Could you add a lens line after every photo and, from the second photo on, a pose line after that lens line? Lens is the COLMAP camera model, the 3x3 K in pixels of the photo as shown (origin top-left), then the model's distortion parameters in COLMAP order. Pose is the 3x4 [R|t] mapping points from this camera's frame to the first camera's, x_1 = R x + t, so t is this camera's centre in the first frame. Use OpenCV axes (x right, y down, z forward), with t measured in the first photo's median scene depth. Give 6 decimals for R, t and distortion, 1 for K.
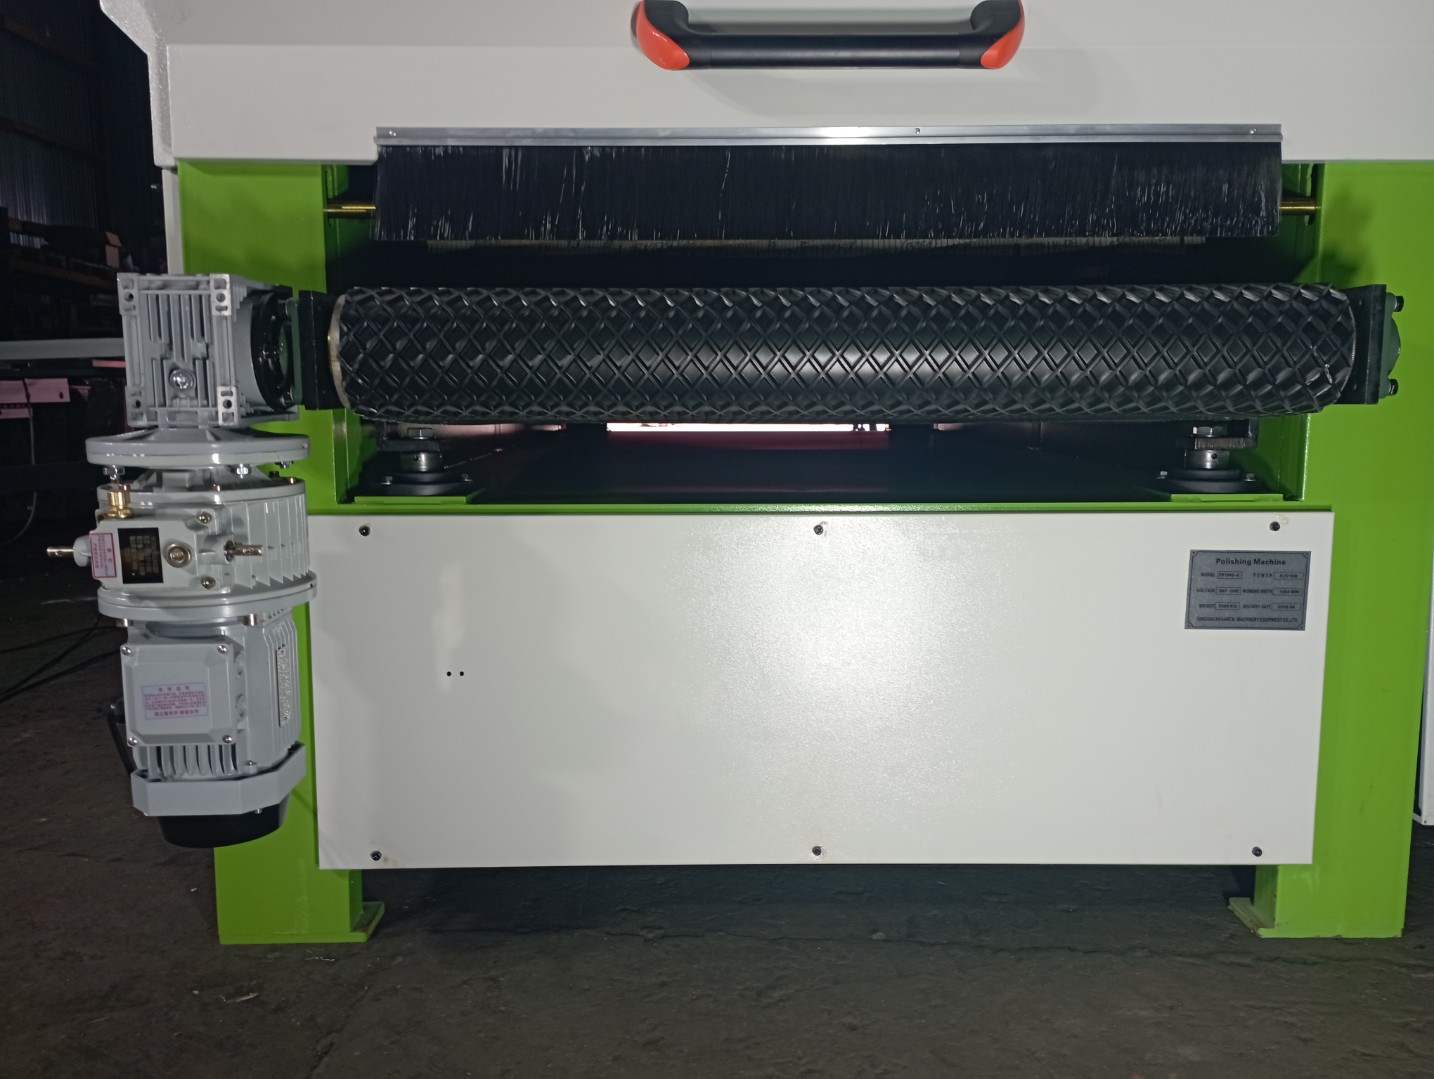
lens RADIAL K [[1168.3, 0, 717.0], [0, 1168.3, 539.5], [0, 0, 1]] dist [0.093683, -0.117042]
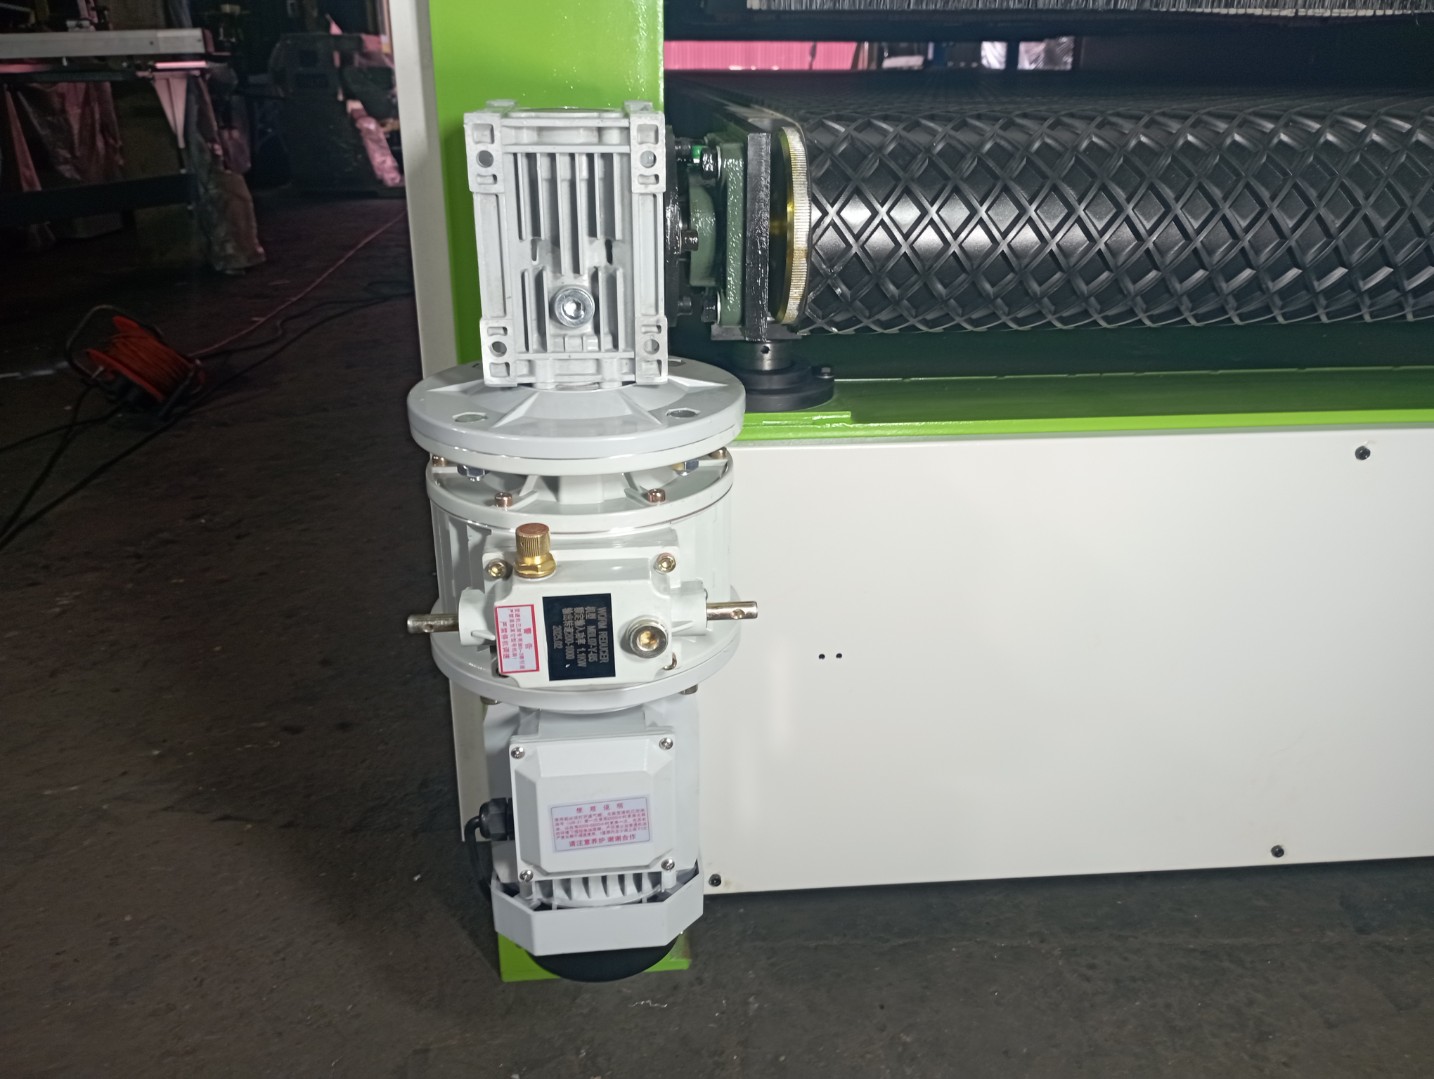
lens RADIAL K [[1168.3, 0, 717.0], [0, 1168.3, 539.5], [0, 0, 1]] dist [0.093683, -0.117042]
pose [[0.996460, -0.024420, 0.080443, -0.441334], [0.003403, 0.967812, 0.251650, -0.172254], [-0.083999, -0.250486, 0.964469, 0.420613]]
